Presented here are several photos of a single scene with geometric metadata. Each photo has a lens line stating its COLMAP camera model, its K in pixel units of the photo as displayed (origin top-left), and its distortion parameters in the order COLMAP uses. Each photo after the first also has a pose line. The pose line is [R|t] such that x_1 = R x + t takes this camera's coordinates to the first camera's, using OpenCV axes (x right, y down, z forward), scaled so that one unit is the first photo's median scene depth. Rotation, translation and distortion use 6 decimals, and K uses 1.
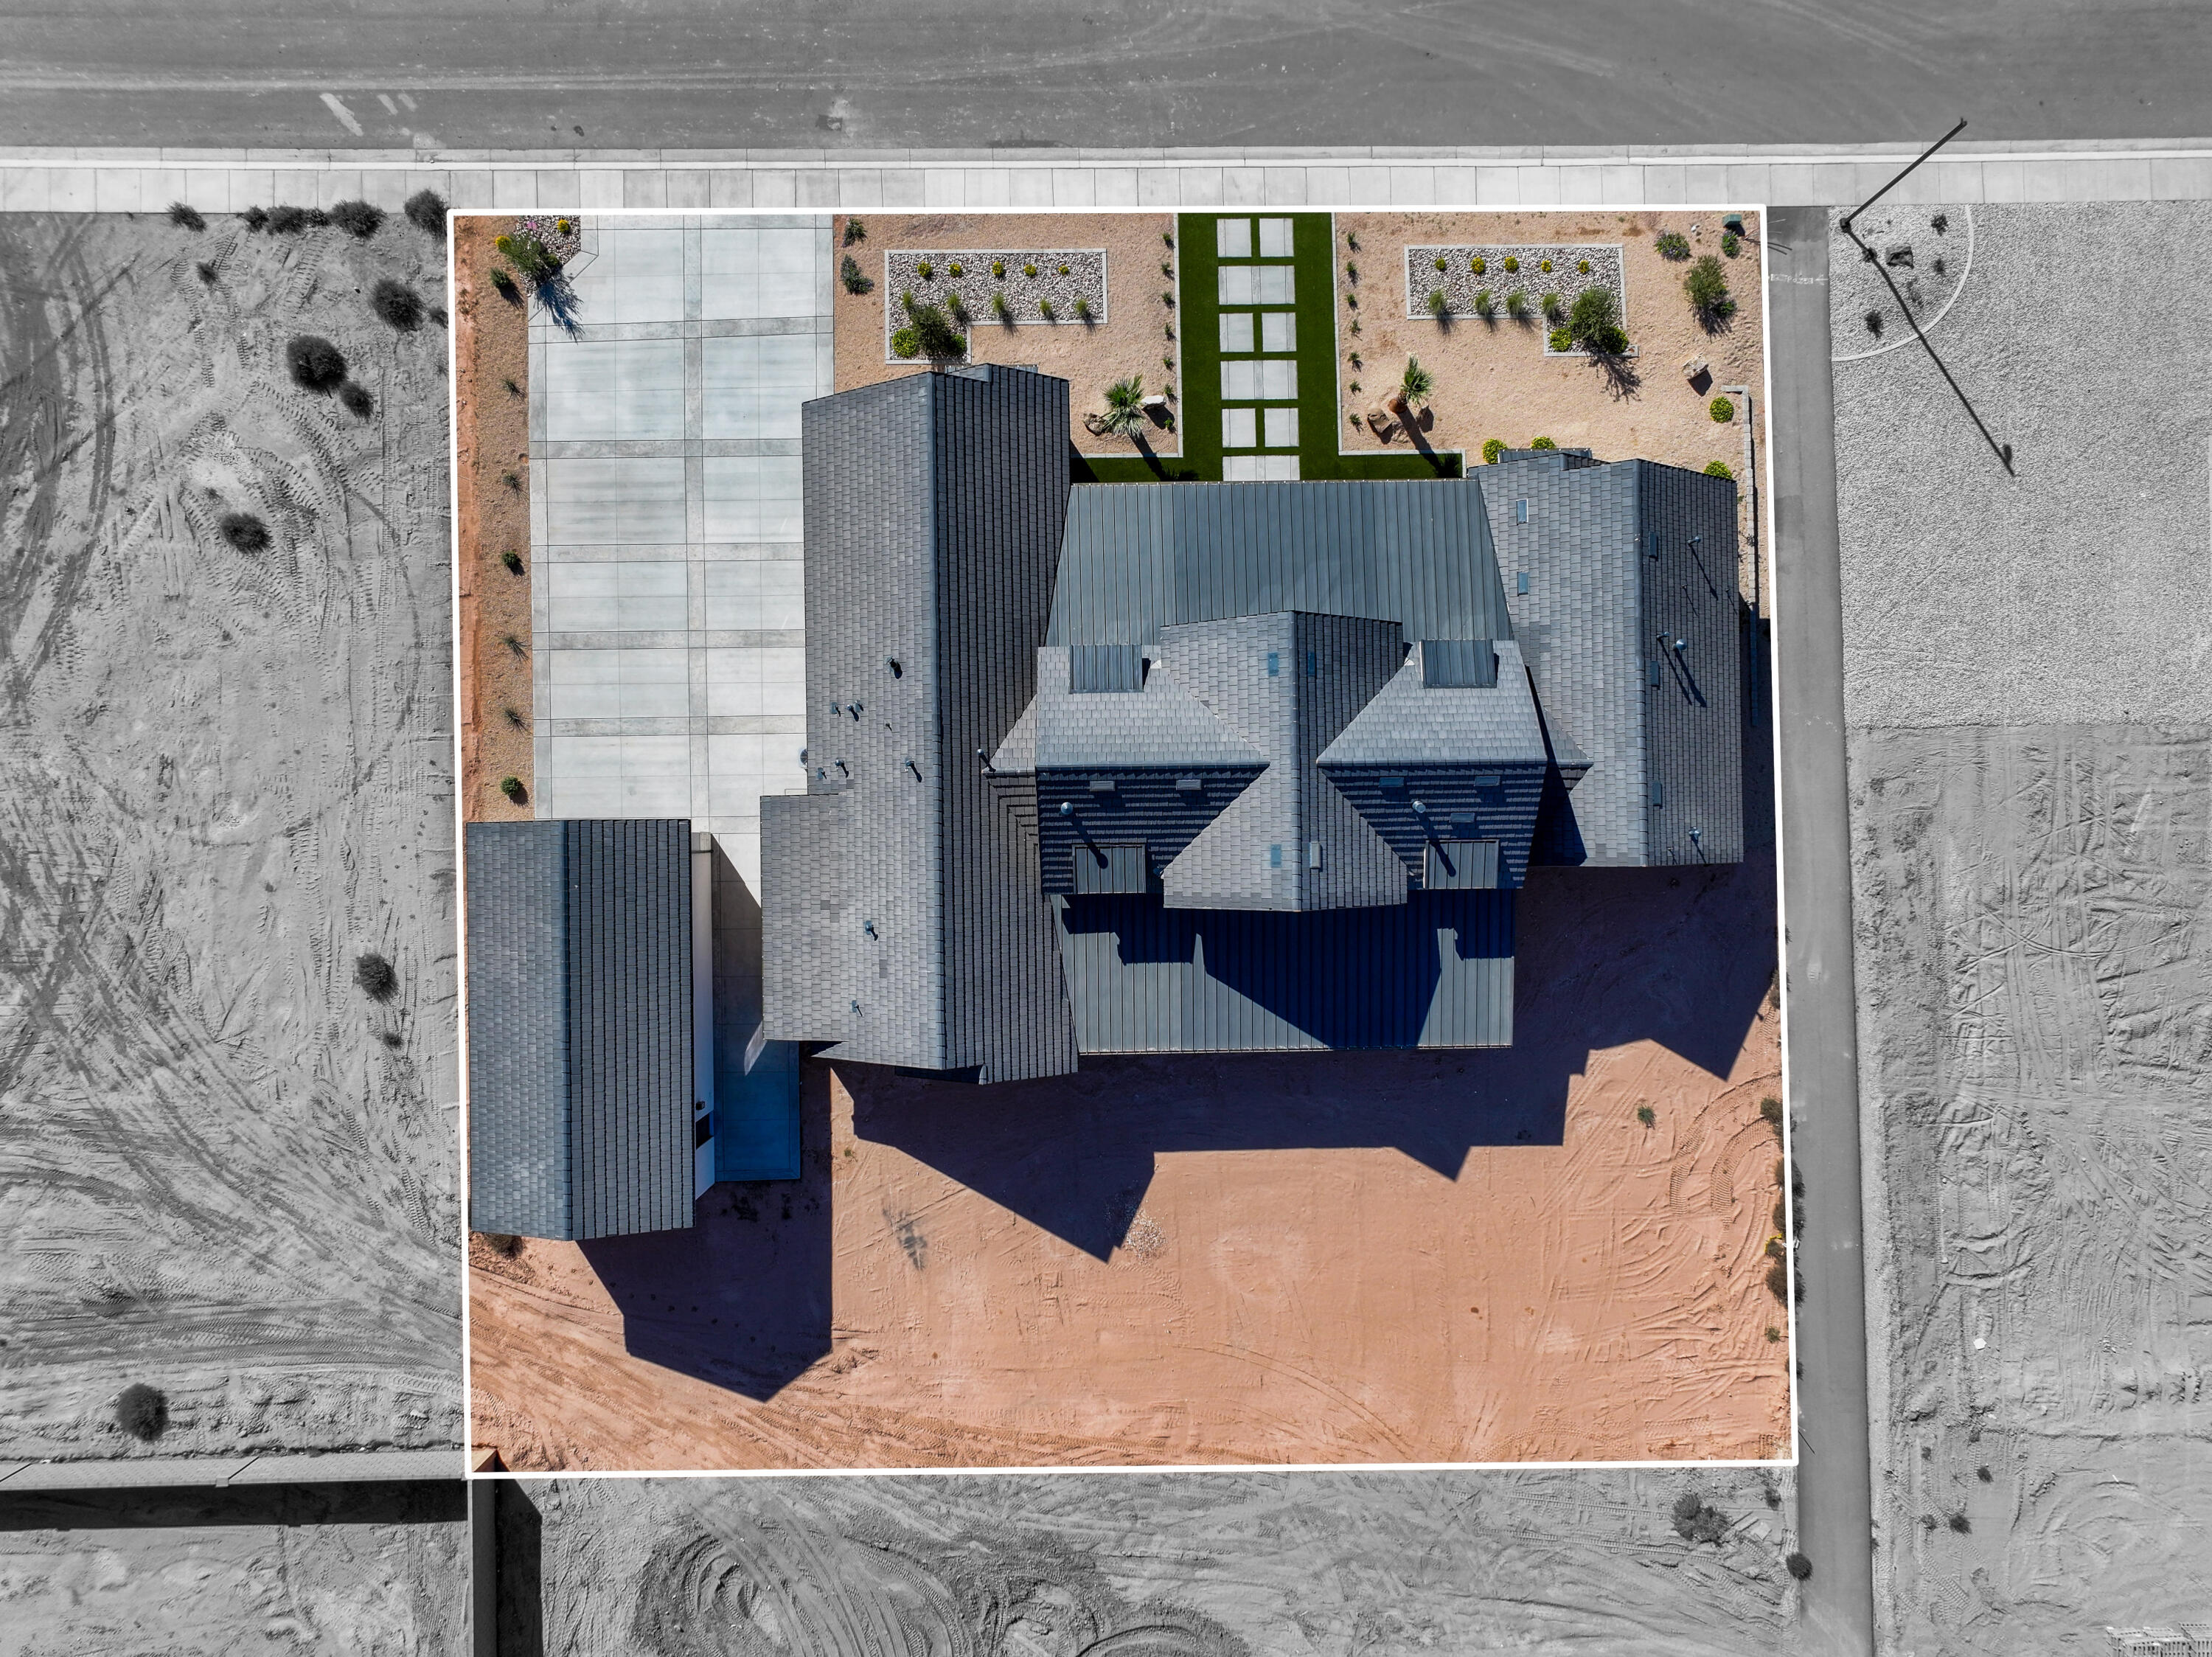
lens RADIAL K [[1559.9, 0, 1113.6], [0, 1559.9, 819.5], [0, 0, 1]] dist [-0.000879, 0.021206]
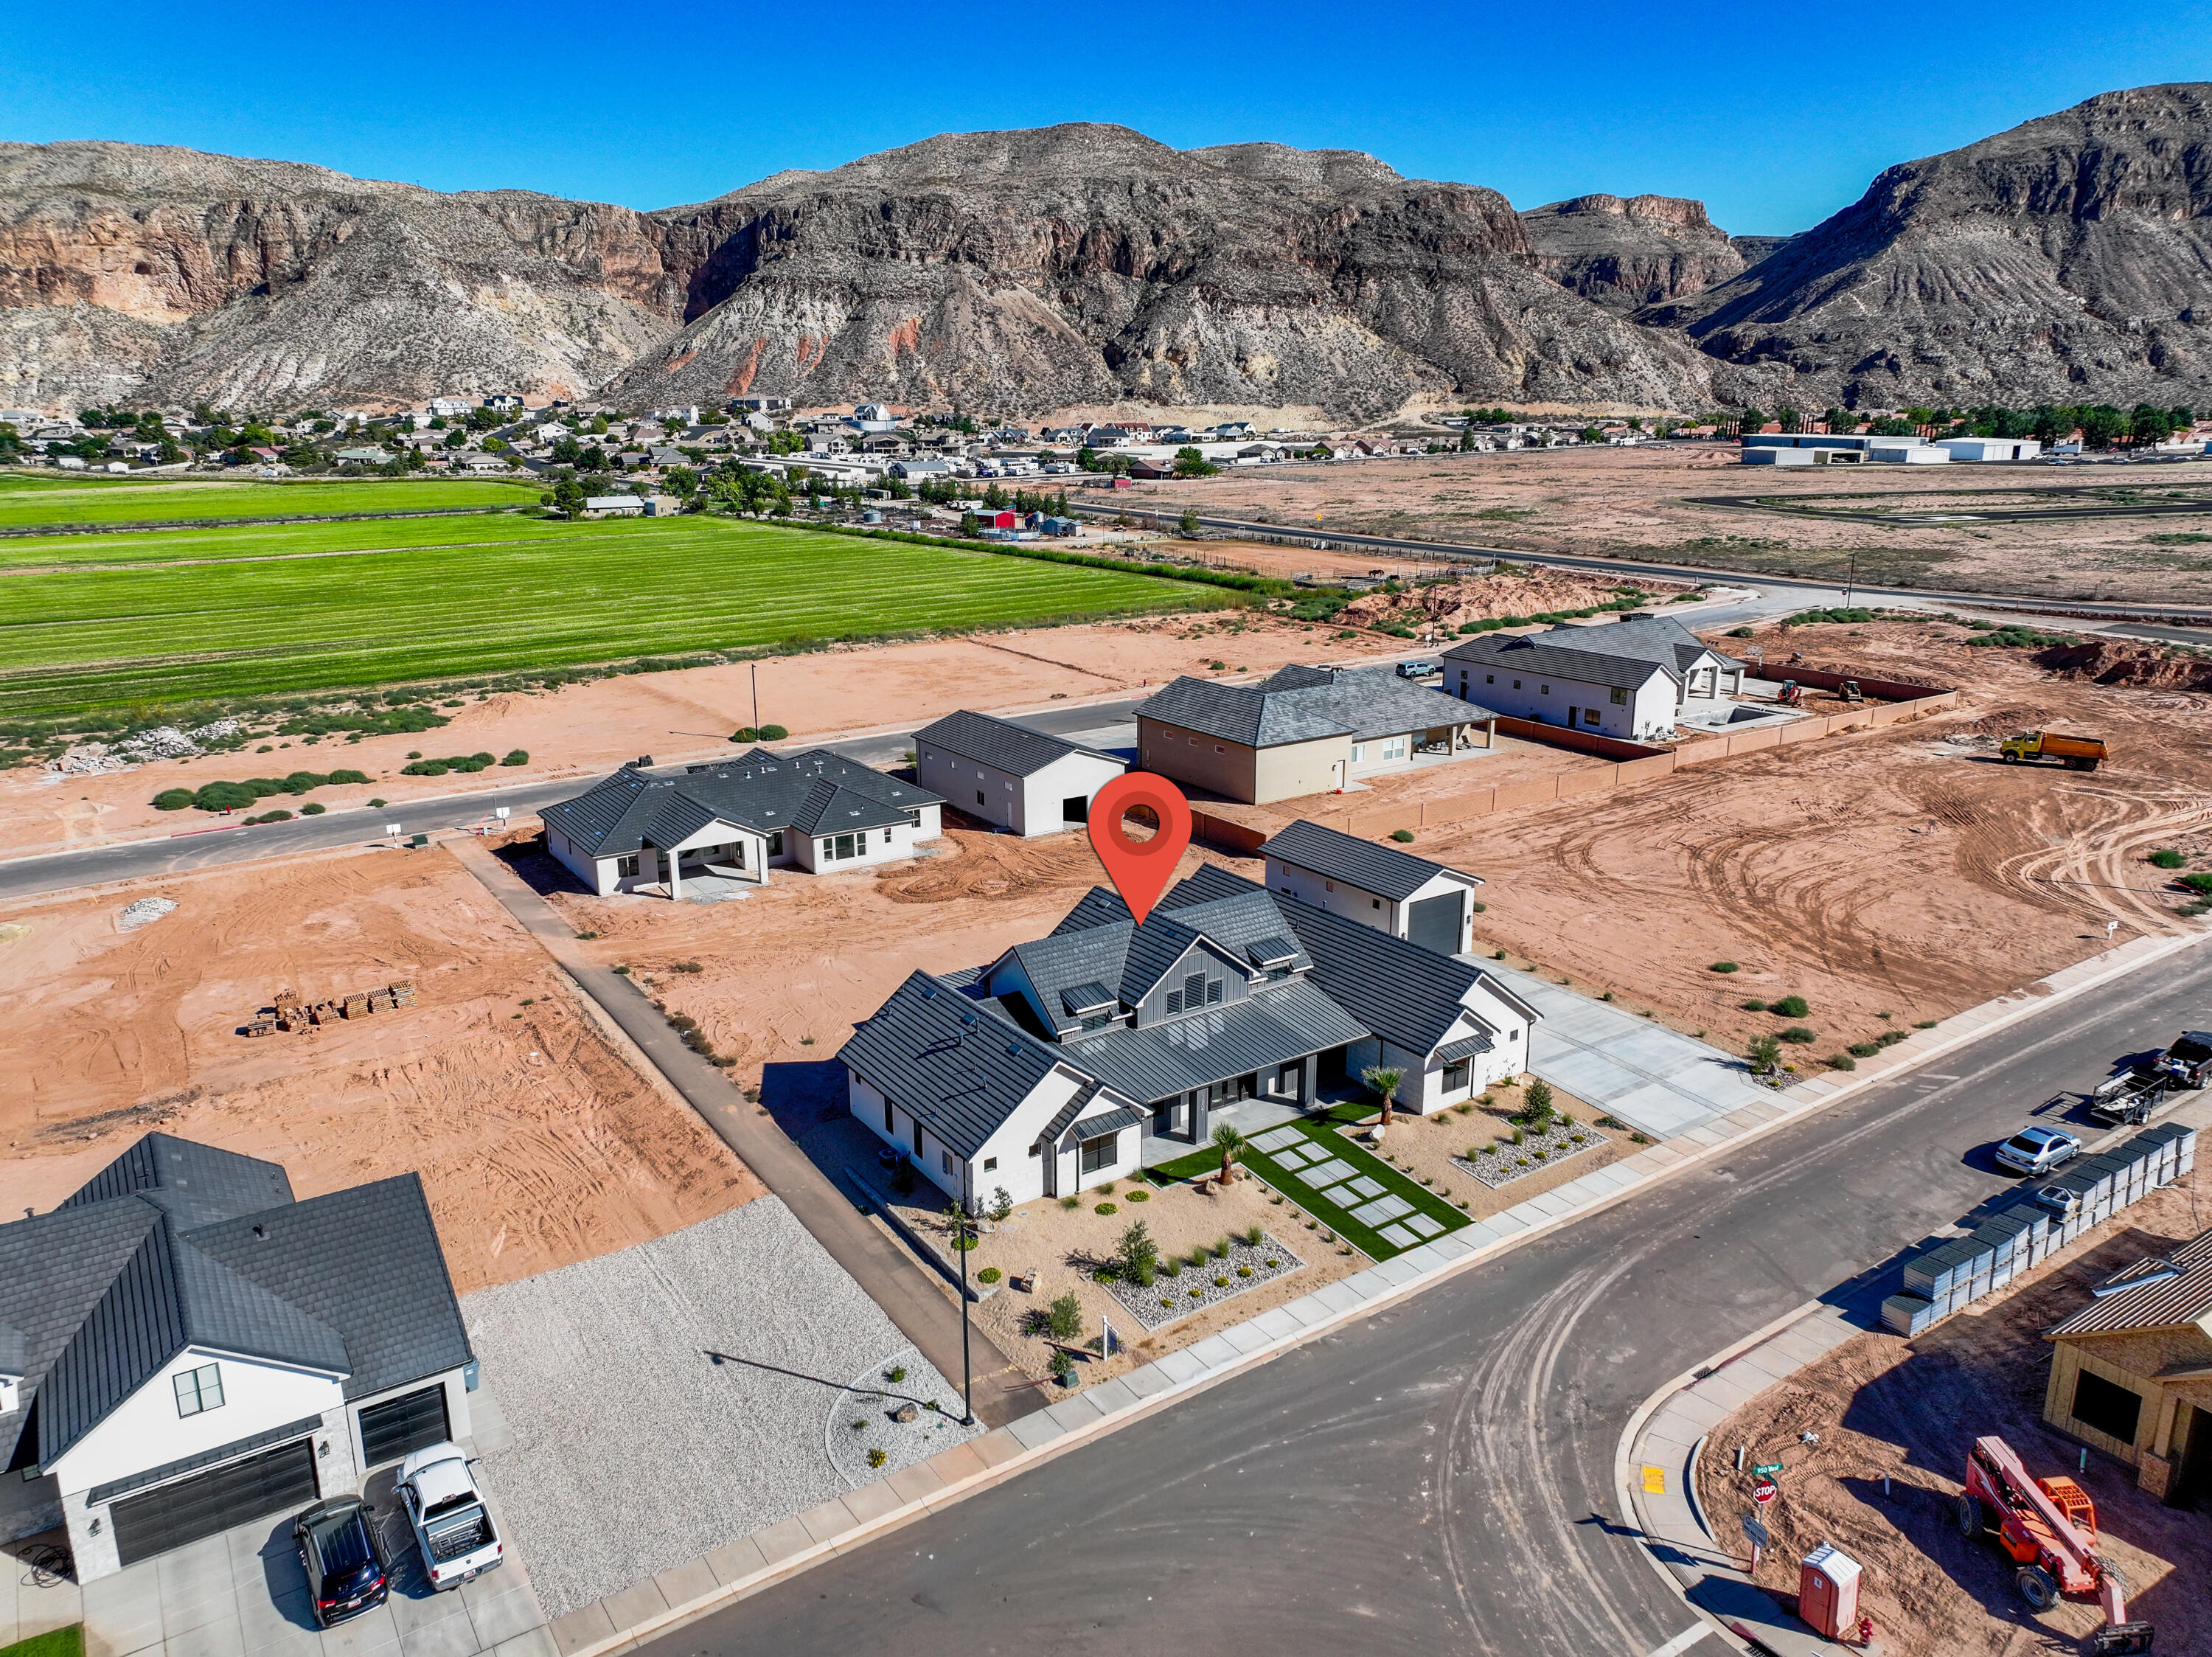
lens RADIAL K [[1559.9, 0, 1113.6], [0, 1559.9, 819.5], [0, 0, 1]] dist [-0.000879, 0.021206]
pose [[-0.835708, 0.135421, -0.532215, 0.873378], [-0.549172, -0.208325, 0.809327, -1.153574], [-0.001274, 0.968639, 0.248468, 0.422403]]
